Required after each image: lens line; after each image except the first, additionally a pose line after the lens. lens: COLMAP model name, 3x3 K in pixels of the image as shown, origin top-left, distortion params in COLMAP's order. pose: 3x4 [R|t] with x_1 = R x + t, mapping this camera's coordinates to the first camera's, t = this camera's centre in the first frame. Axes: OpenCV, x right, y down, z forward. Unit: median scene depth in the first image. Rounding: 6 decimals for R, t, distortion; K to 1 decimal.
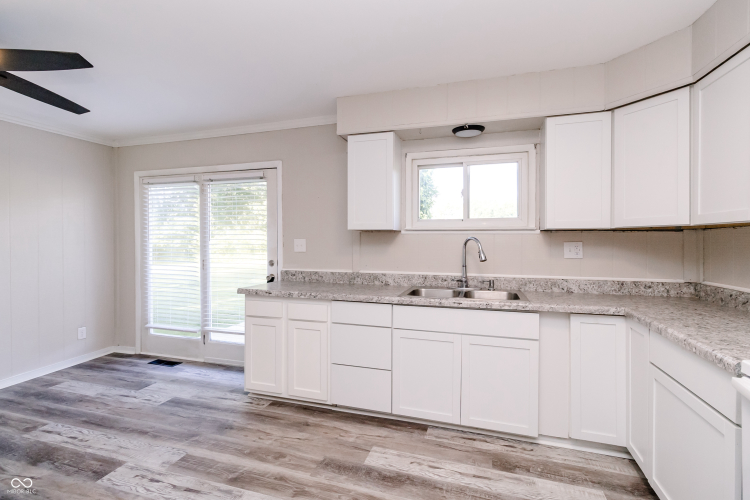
lens RADIAL K [[345.1, 0, 373.7], [0, 345.1, 245.8], [0, 0, 1]] dist [0.003398, -0.001000]
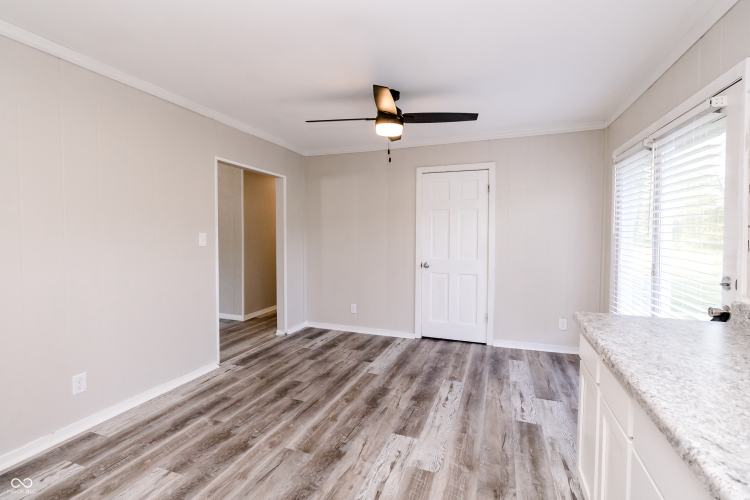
lens RADIAL K [[345.1, 0, 375.4], [0, 345.1, 247.6], [0, 0, 1]] dist [0.003398, -0.001000]
pose [[-0.055723, 0.047382, -0.997321, 0.188917], [-0.017400, 0.998676, 0.048419, -0.011853], [0.998295, 0.020051, -0.054825, 0.501807]]
